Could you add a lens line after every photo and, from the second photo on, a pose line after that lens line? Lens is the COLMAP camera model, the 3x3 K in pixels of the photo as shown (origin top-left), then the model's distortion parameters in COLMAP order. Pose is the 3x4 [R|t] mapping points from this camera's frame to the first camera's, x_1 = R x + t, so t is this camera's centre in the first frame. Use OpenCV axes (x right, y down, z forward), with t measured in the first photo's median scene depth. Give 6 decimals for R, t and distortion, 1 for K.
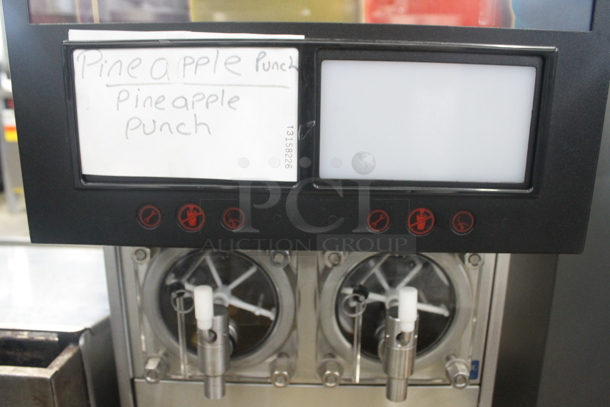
lens RADIAL K [[513.9, 0, 309.2], [0, 513.9, 206.8], [0, 0, 1]] dist [-0.166118, 0.135887]
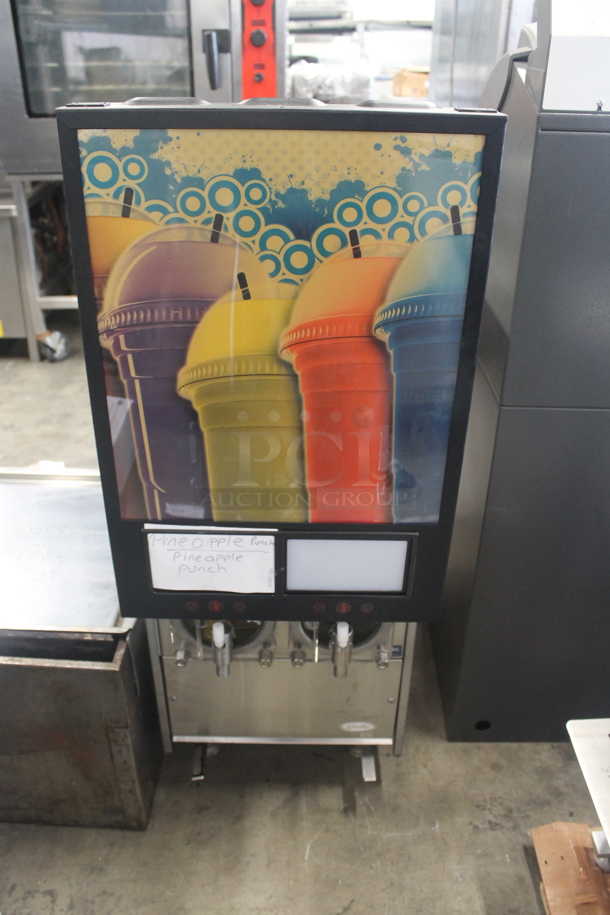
lens RADIAL K [[770.8, 0, 298.8], [0, 770.8, 452.1], [0, 0, 1]] dist [-0.166118, 0.135887]
pose [[0.999925, -0.008169, 0.009075, 0.029504], [0.005461, 0.963948, 0.266033, -0.893962], [-0.010921, -0.265964, 0.963921, -1.063865]]
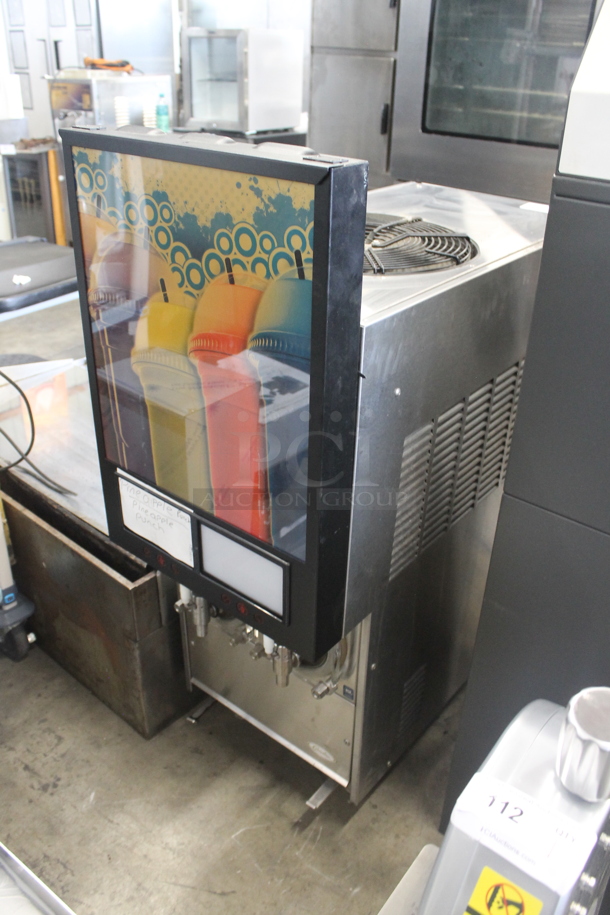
lens RADIAL K [[770.8, 0, 303.1], [0, 770.8, 453.3], [0, 0, 1]] dist [-0.166118, 0.135887]
pose [[0.787359, 0.308814, -0.533573, 1.281979], [-0.167468, 0.940087, 0.296968, -1.035243], [0.593313, -0.144464, 0.791903, -0.774041]]
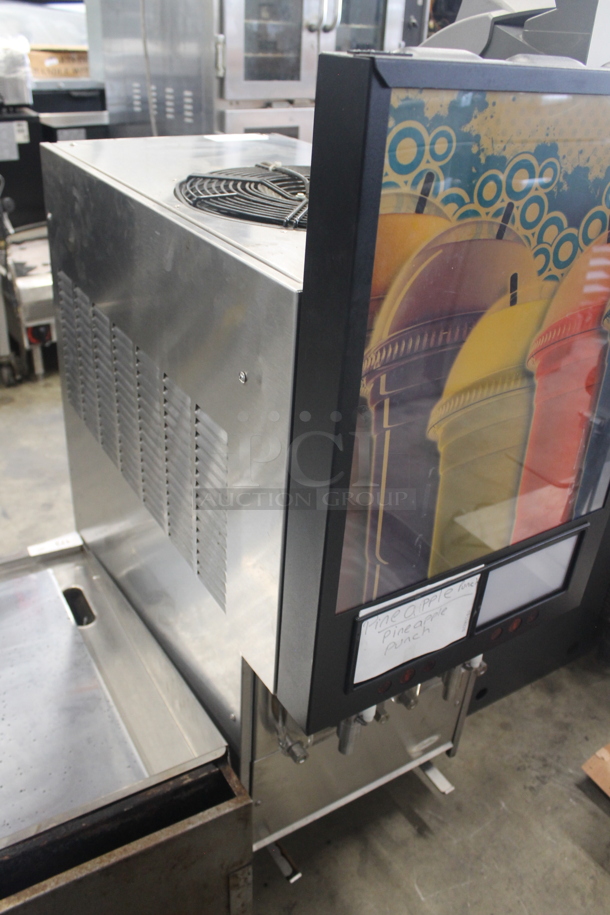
lens RADIAL K [[770.8, 0, 301.0], [0, 770.8, 458.0], [0, 0, 1]] dist [-0.166118, 0.135887]
pose [[0.841299, -0.247445, 0.480610, -1.035897], [0.096386, 0.943500, 0.317045, -0.974761], [-0.531907, -0.220405, 0.817616, -0.380842]]
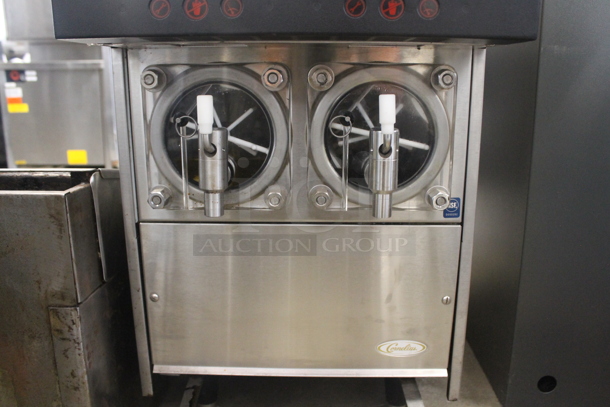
lens RADIAL K [[513.9, 0, 306.5], [0, 513.9, 200.7], [0, 0, 1]] dist [-0.166118, 0.135887]
pose [[0.999937, -0.010173, -0.004789, 0.017255], [0.010079, 0.999766, -0.019137, 0.361880], [0.004983, 0.019087, 0.999805, -0.102234]]
